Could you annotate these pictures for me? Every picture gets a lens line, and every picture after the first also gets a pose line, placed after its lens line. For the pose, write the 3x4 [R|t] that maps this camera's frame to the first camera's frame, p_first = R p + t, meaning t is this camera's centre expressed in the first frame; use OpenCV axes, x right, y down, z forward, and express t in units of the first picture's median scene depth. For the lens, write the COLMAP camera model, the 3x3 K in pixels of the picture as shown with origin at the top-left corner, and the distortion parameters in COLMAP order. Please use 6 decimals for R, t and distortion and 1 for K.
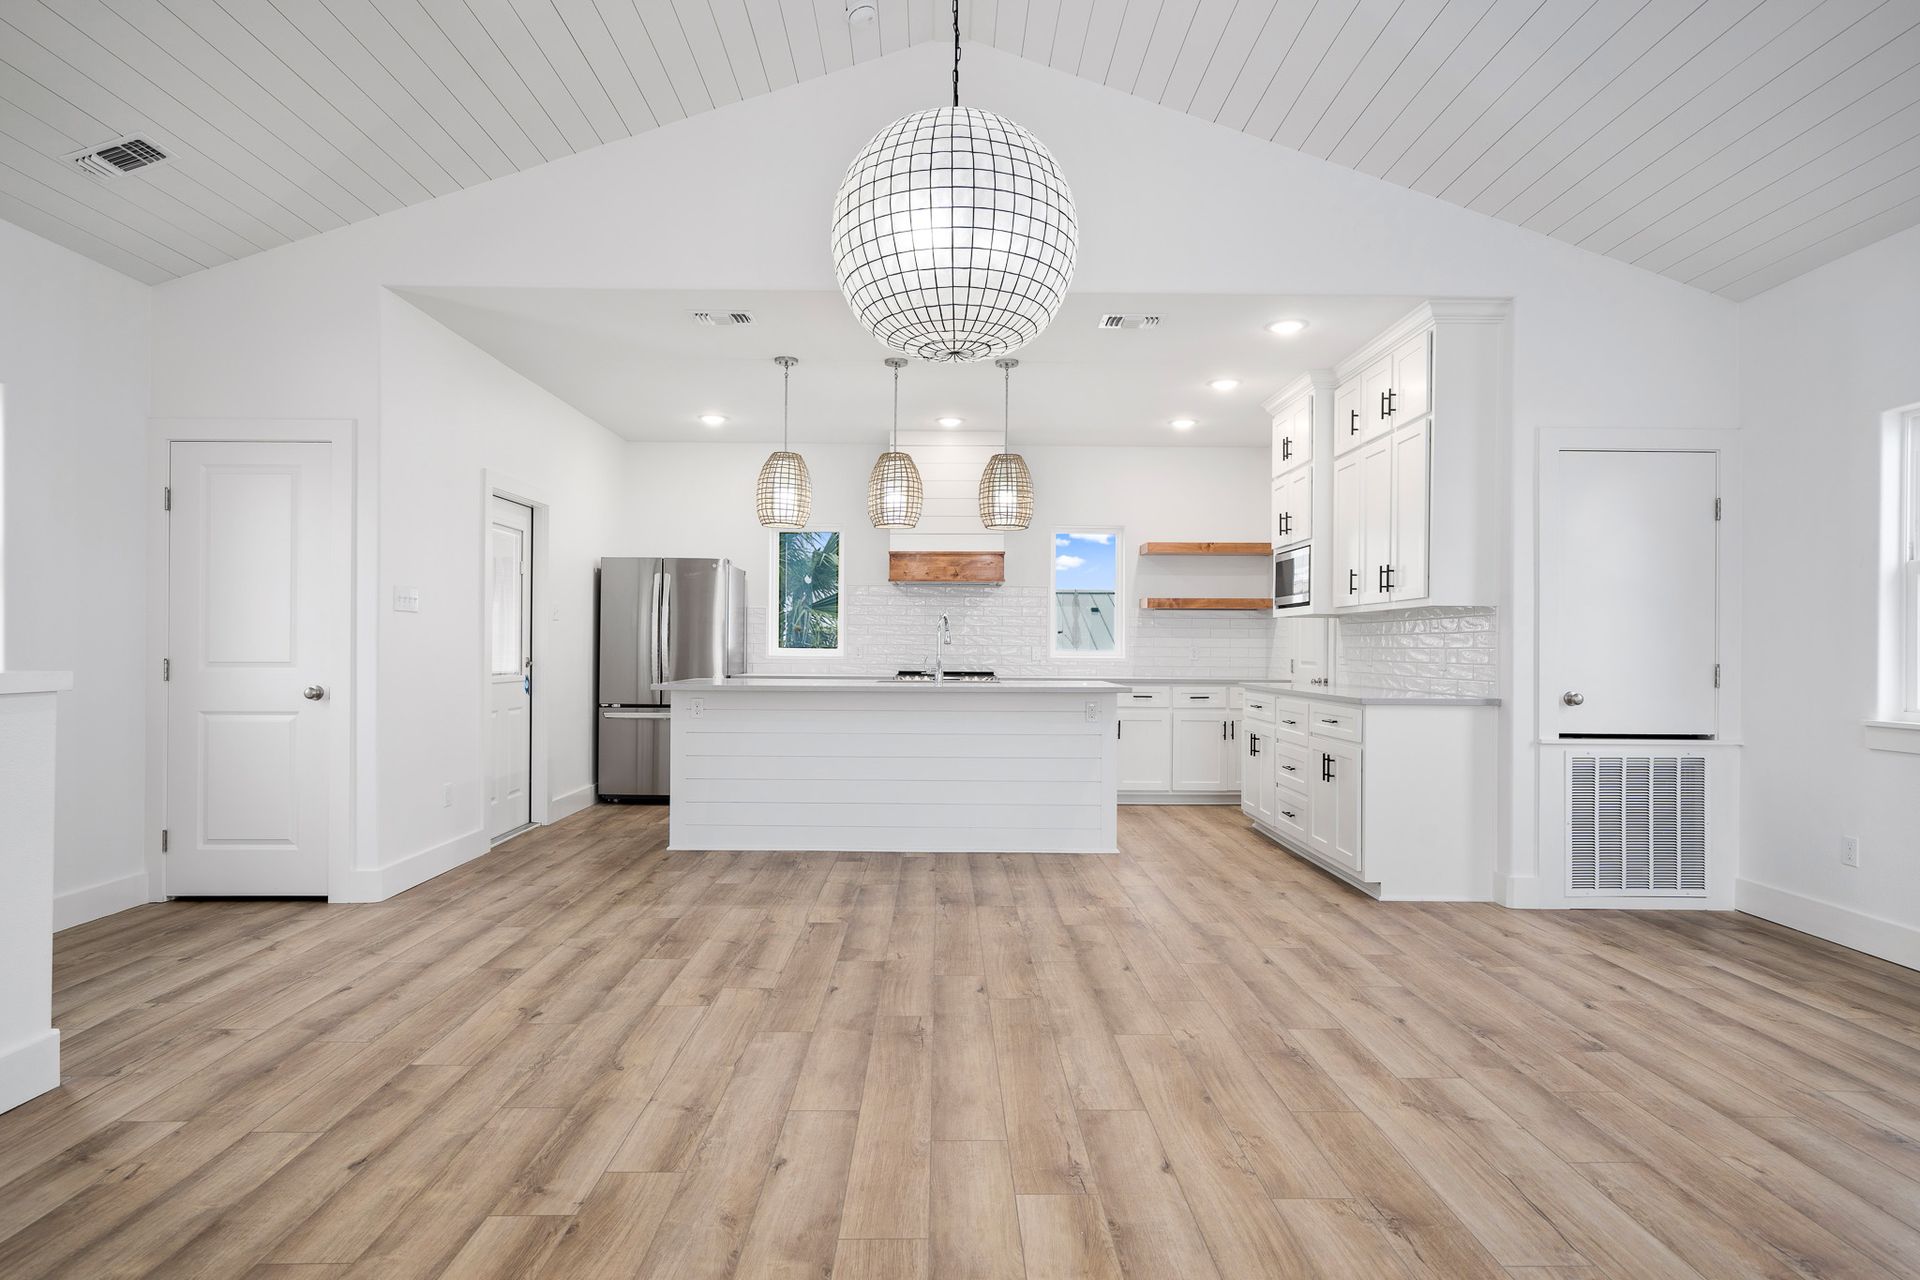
lens RADIAL K [[1039.0, 0, 942.1], [0, 1039.0, 644.1], [0, 0, 1]] dist [-0.006031, 0.004843]
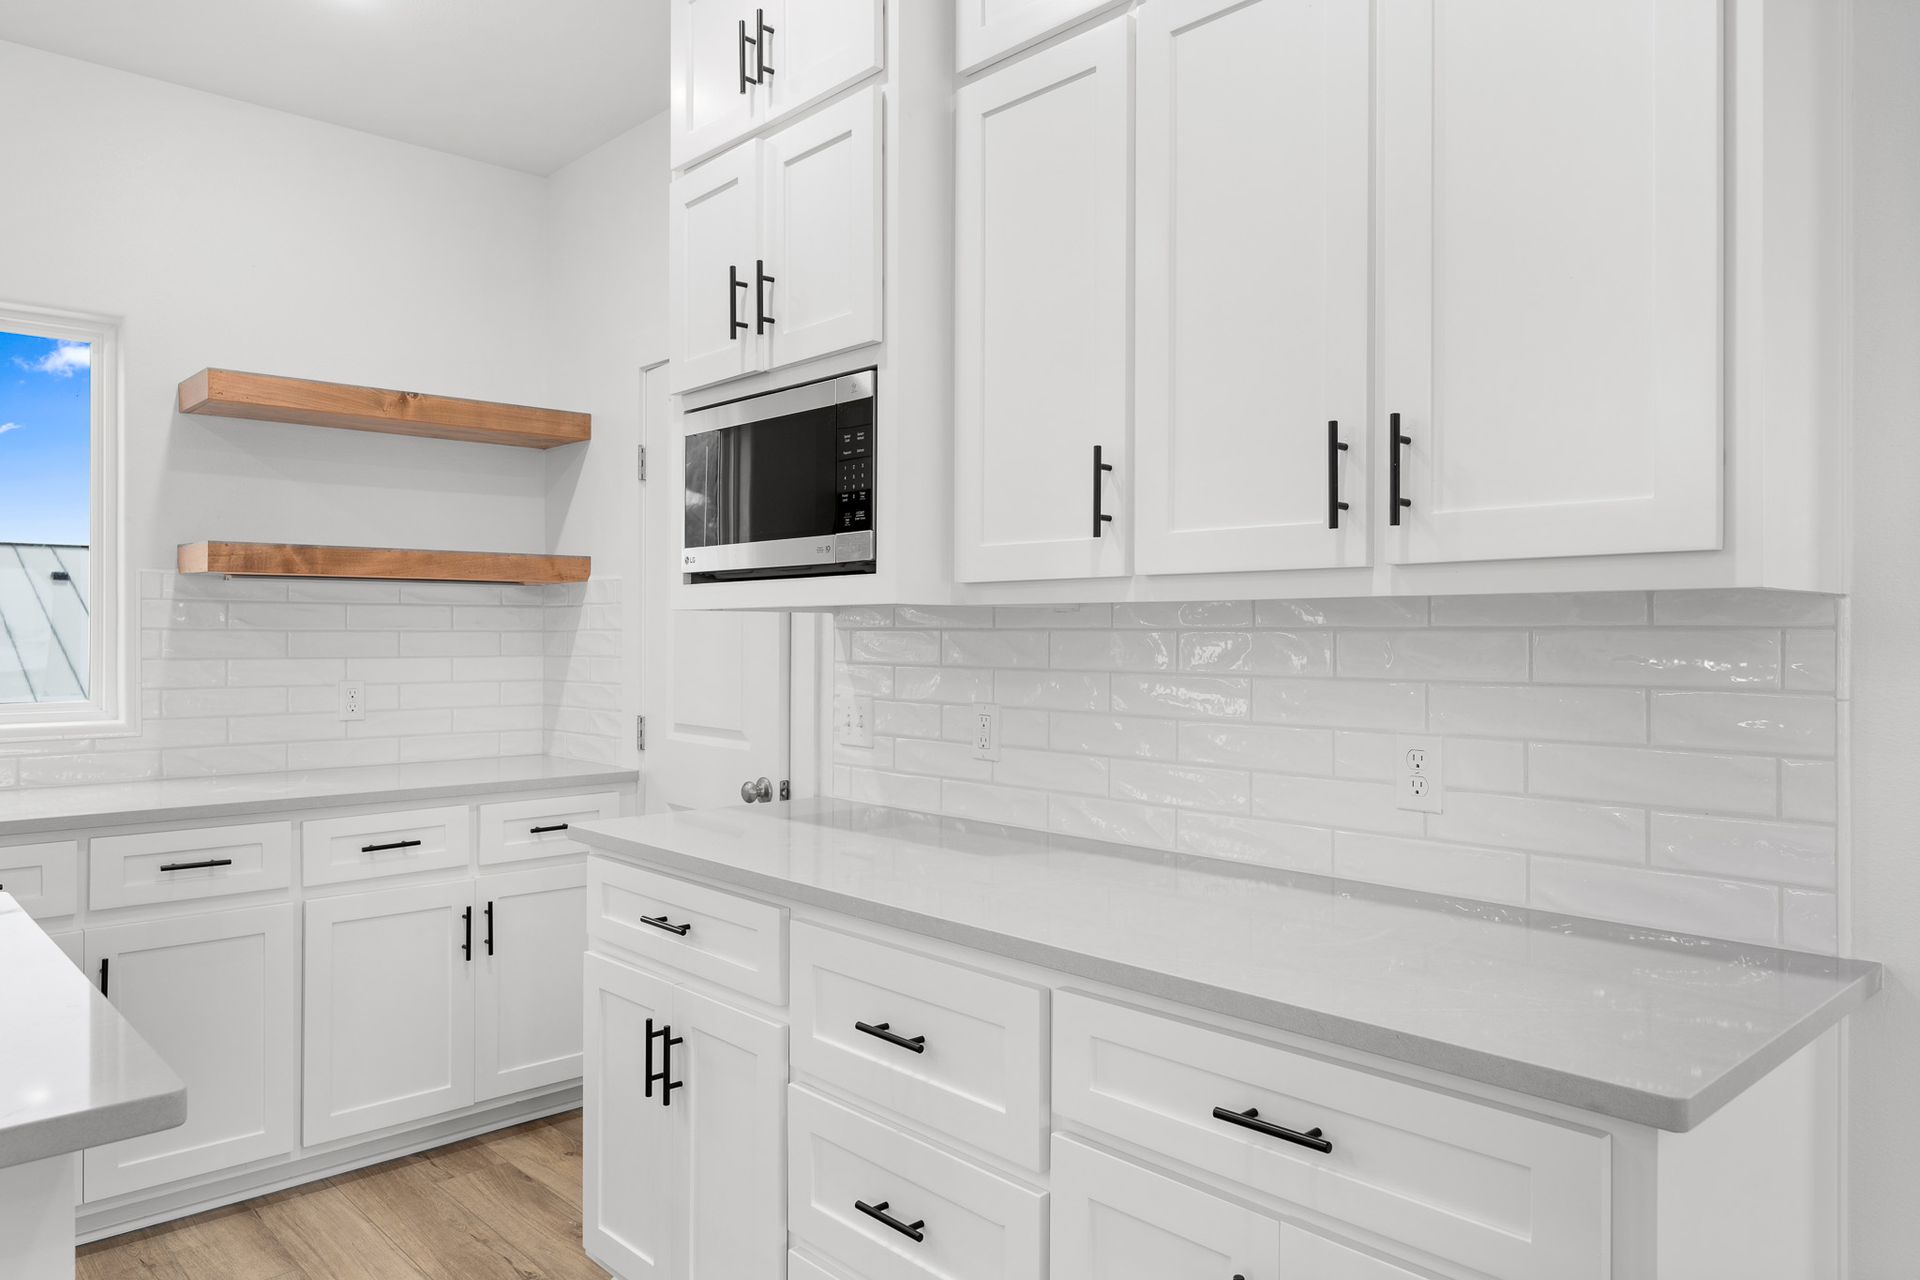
lens RADIAL K [[1278.2, 0, 964.1], [0, 1278.2, 627.4], [0, 0, 1]] dist [-0.008643, 0.010621]
pose [[0.730117, -0.003756, 0.683312, 0.107809], [0.003370, 0.999993, 0.001895, -0.019236], [-0.683314, 0.000919, 0.730124, 0.603662]]
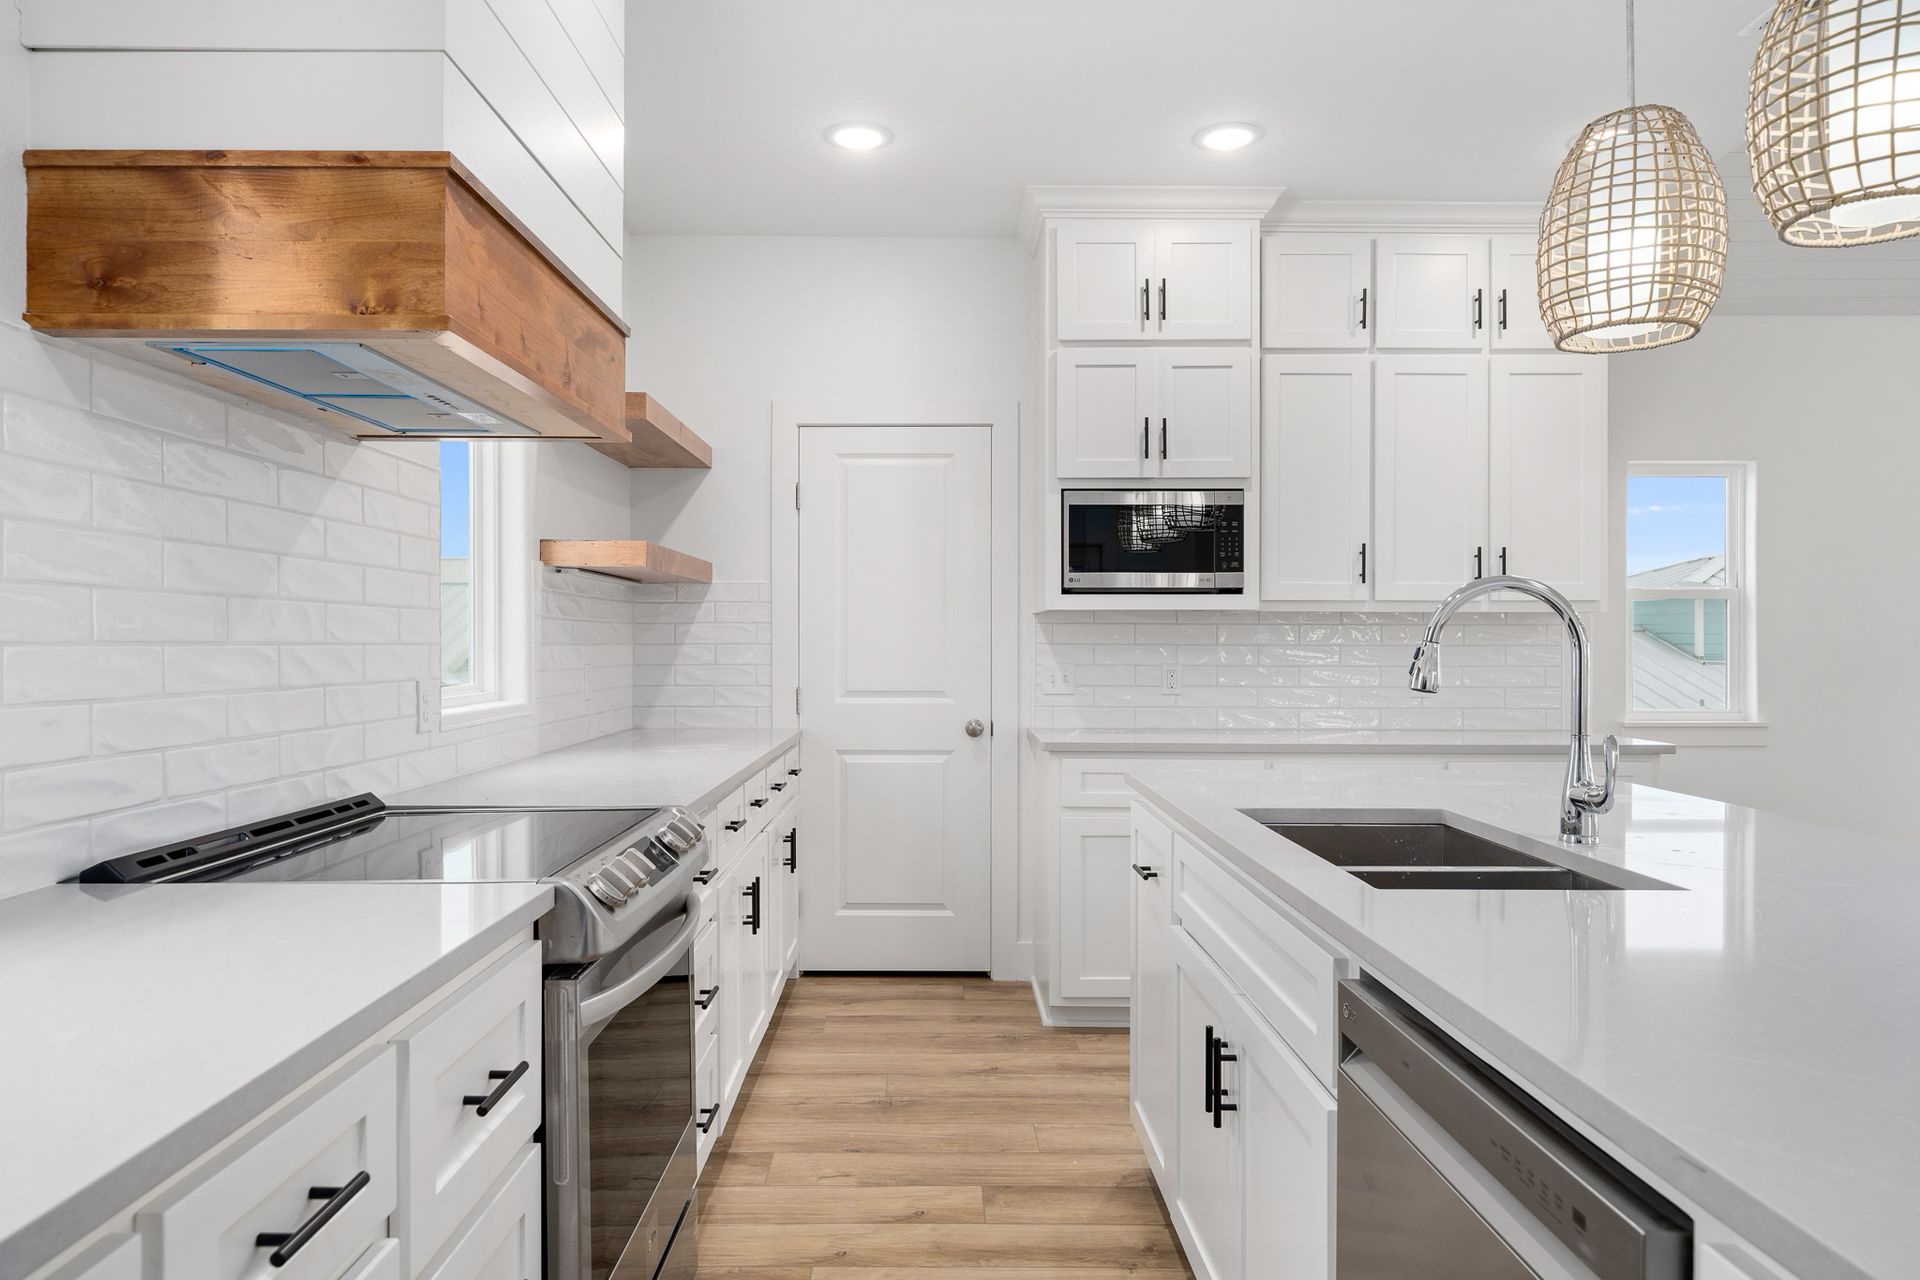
lens RADIAL K [[1203.0, 0, 932.4], [0, 1203.0, 643.8], [0, 0, 1]] dist [-0.002142, -0.004238]
pose [[-0.004291, -0.008721, 0.999953, -0.259062], [-0.004161, 0.999953, 0.008703, -0.012653], [-0.999982, -0.004124, -0.004327, 0.981035]]
